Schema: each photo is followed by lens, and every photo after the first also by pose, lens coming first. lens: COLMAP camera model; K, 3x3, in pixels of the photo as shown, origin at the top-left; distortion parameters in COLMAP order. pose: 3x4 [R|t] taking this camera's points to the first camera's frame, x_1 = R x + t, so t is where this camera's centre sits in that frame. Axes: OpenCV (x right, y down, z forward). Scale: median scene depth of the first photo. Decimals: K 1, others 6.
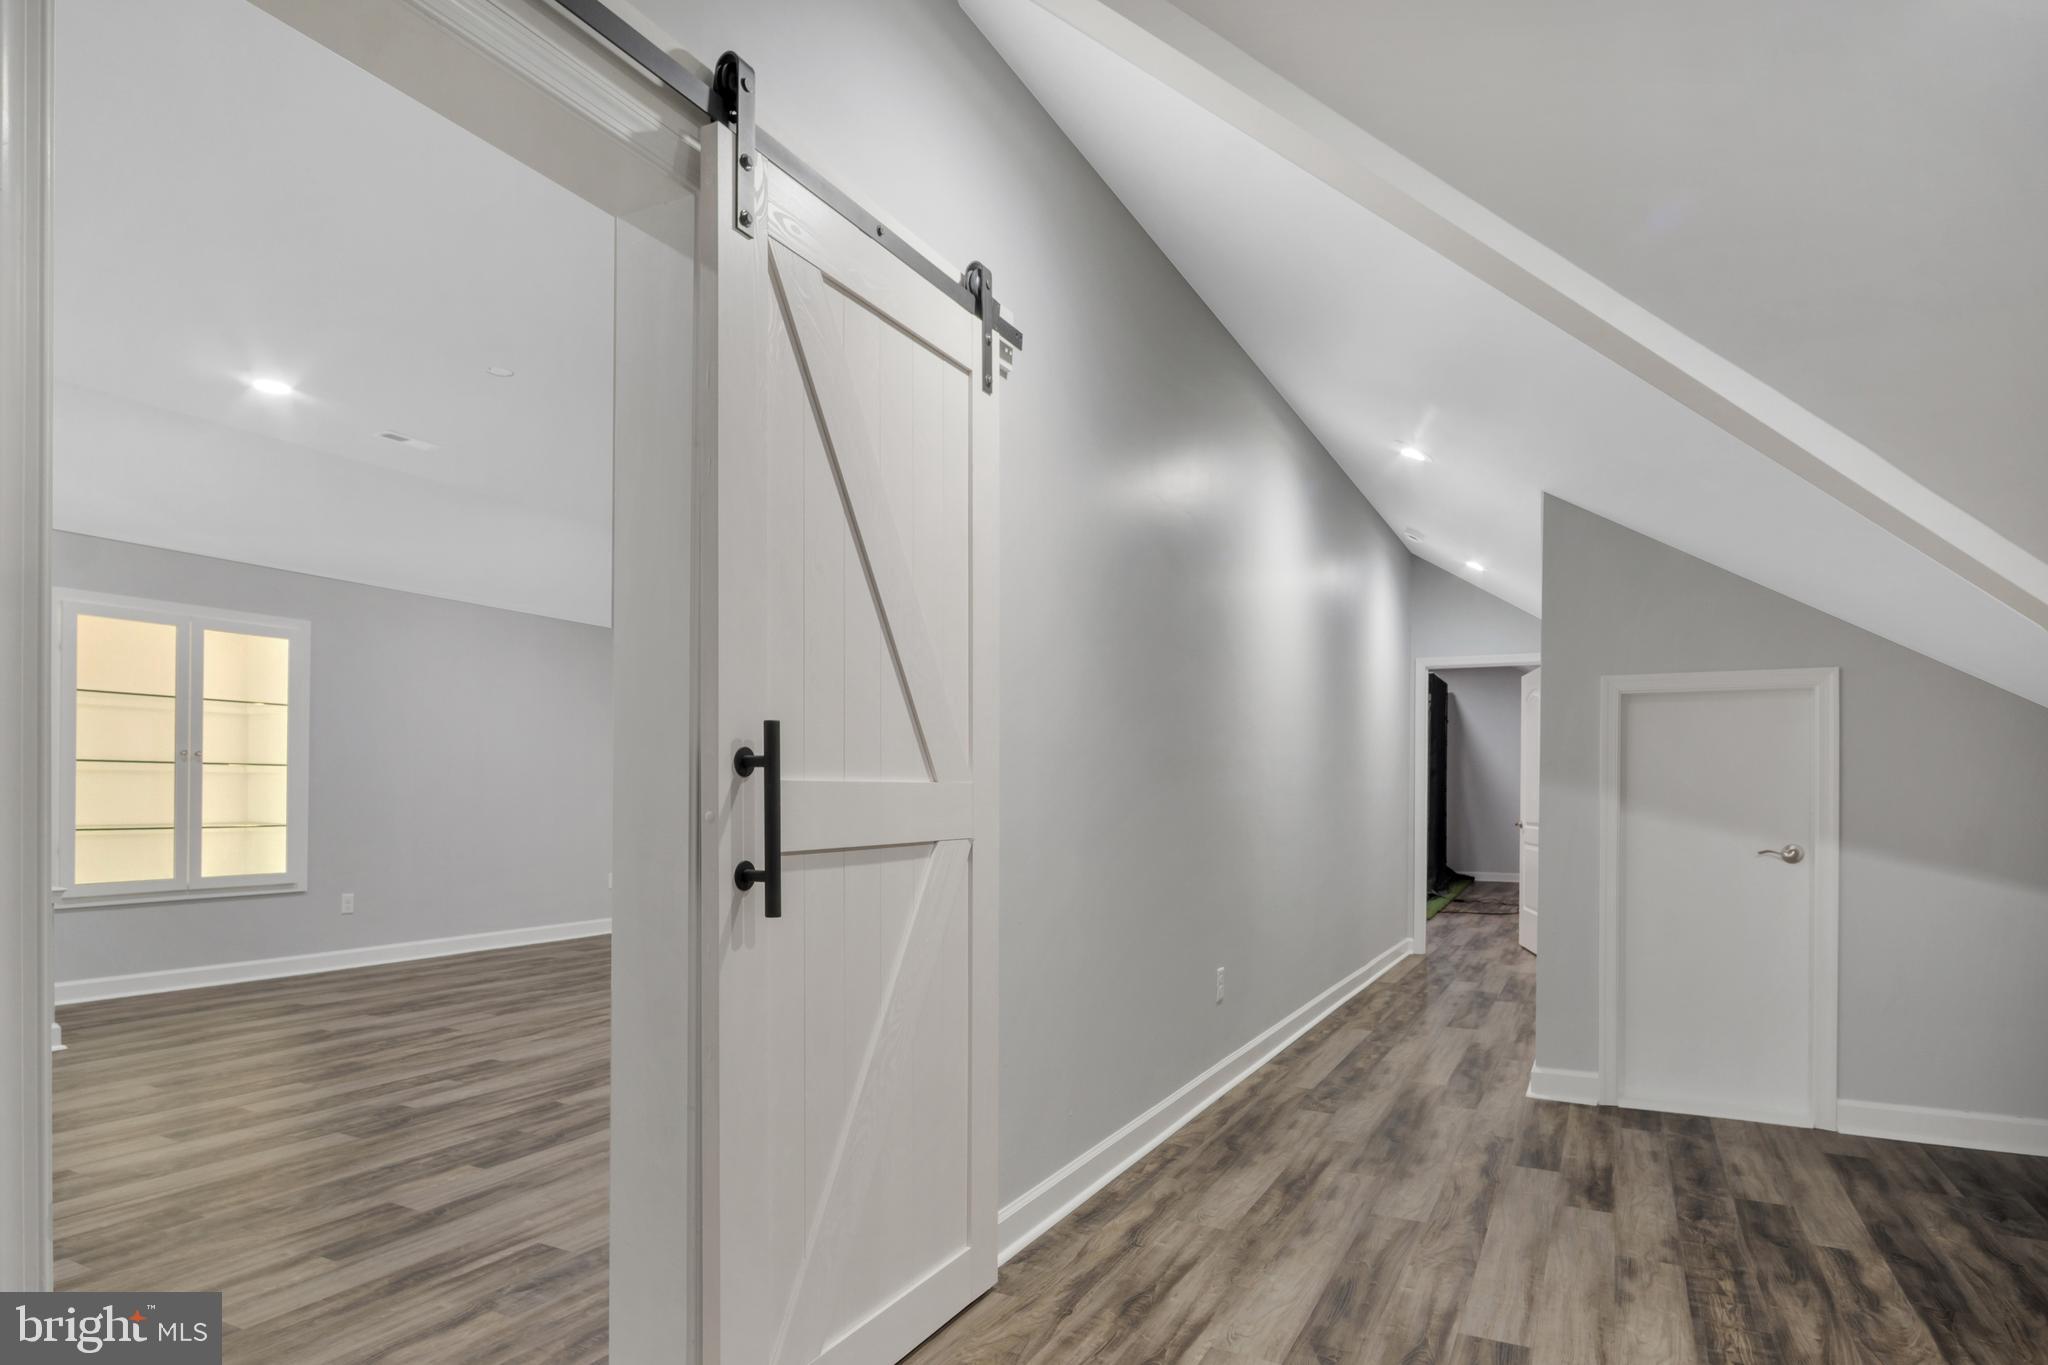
lens RADIAL K [[1137.3, 0, 1022.4], [0, 1137.3, 775.2], [0, 0, 1]] dist [-0.000997, -0.000442]
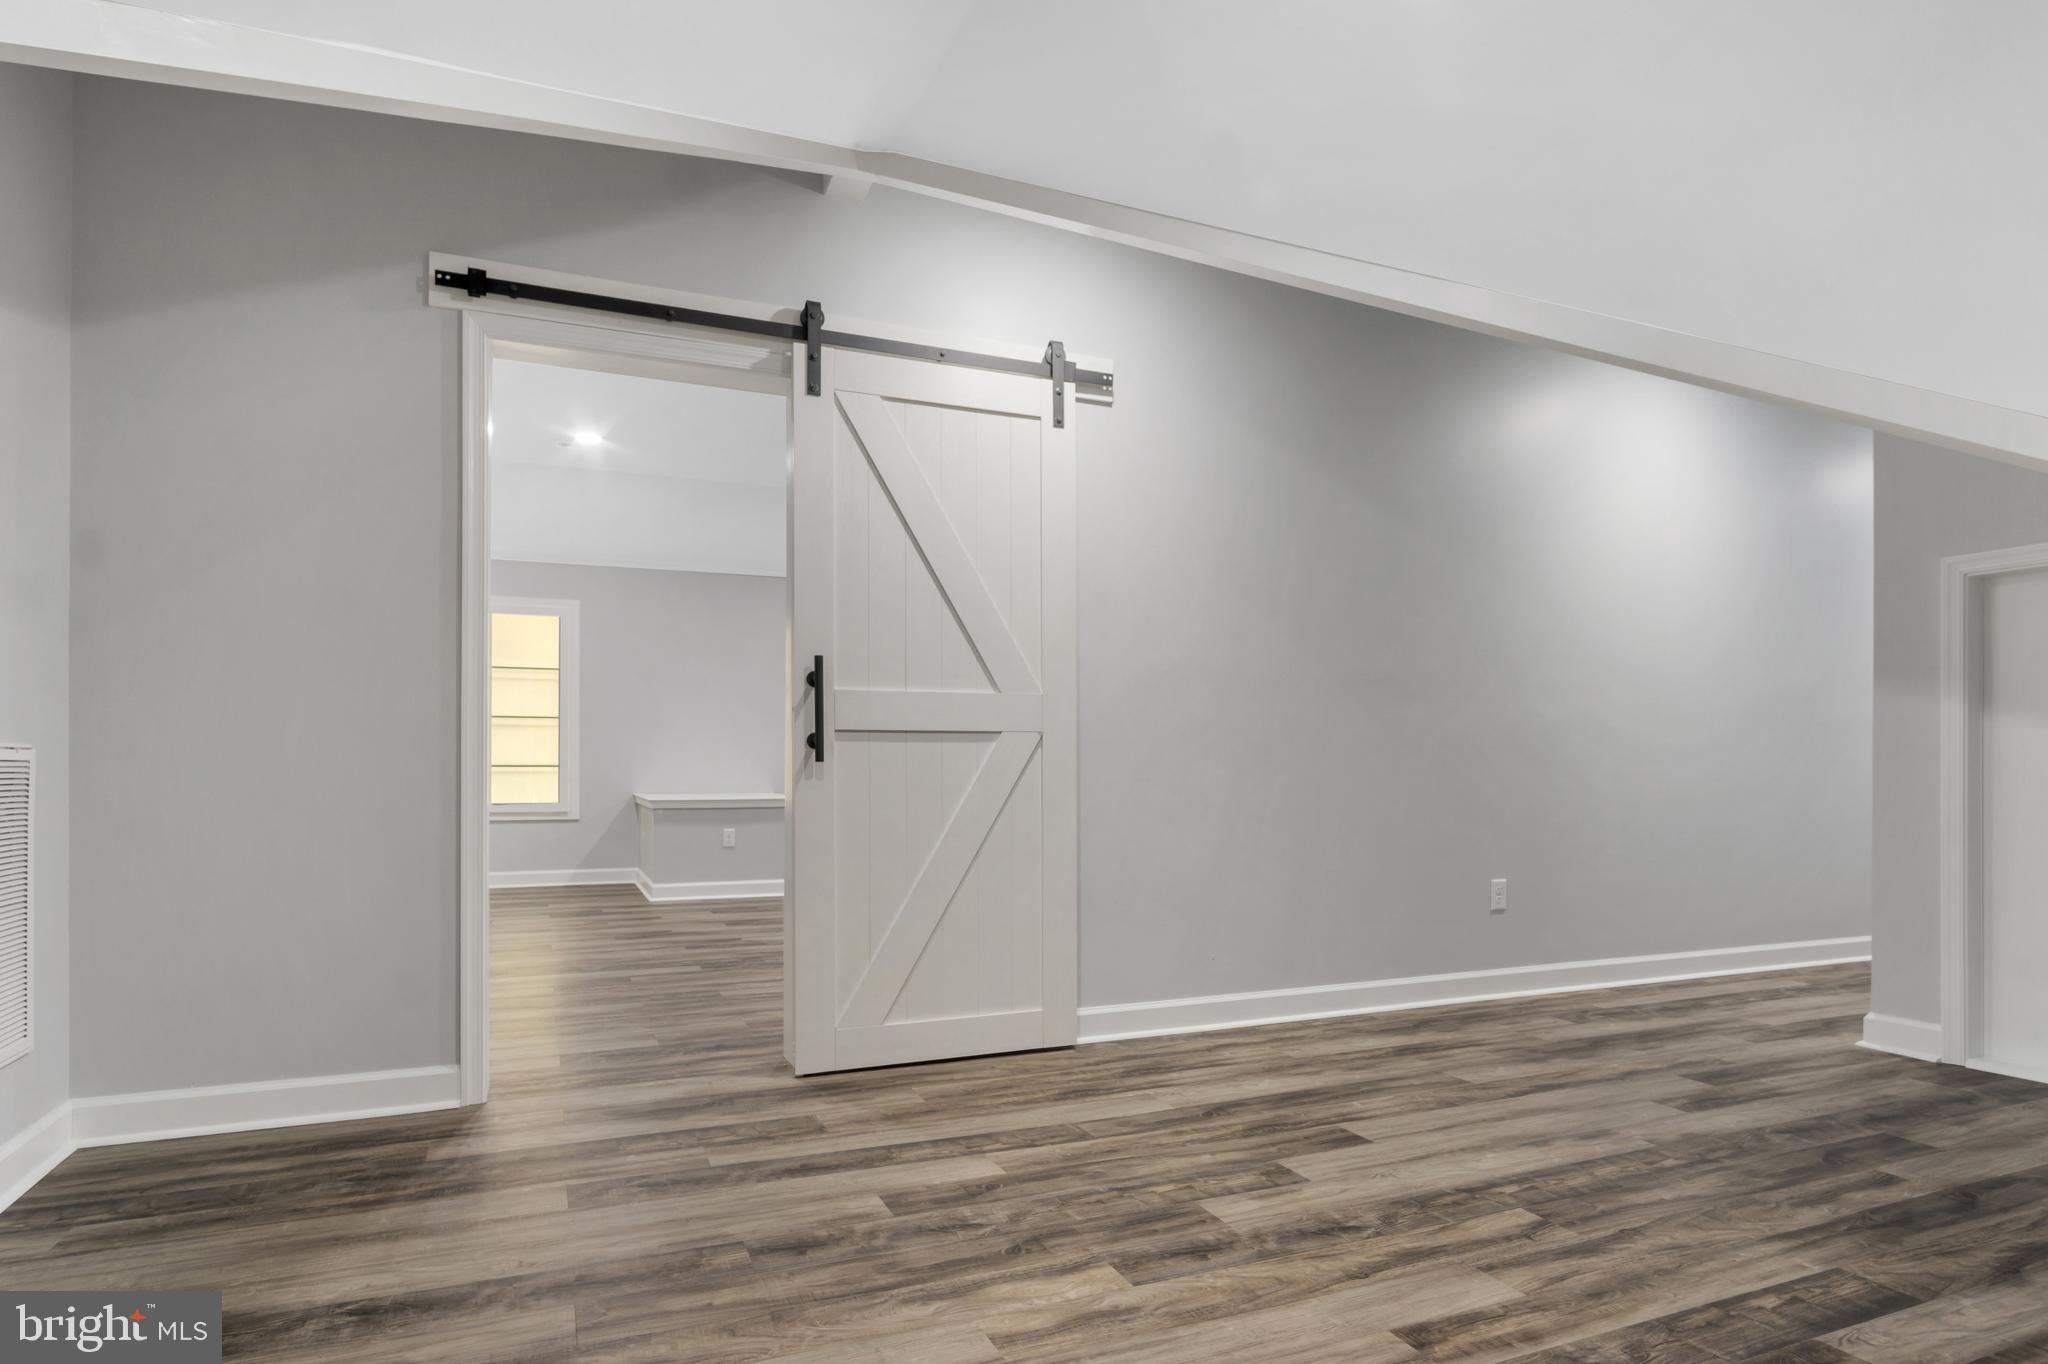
lens RADIAL K [[1124.8, 0, 1016.2], [0, 1124.8, 716.6], [0, 0, 1]] dist [-0.003545, -0.001637]
pose [[0.774342, -0.031477, -0.631984, 0.781205], [0.013593, 0.999359, -0.033120, 0.076937], [0.632621, 0.017055, 0.774273, -0.137762]]
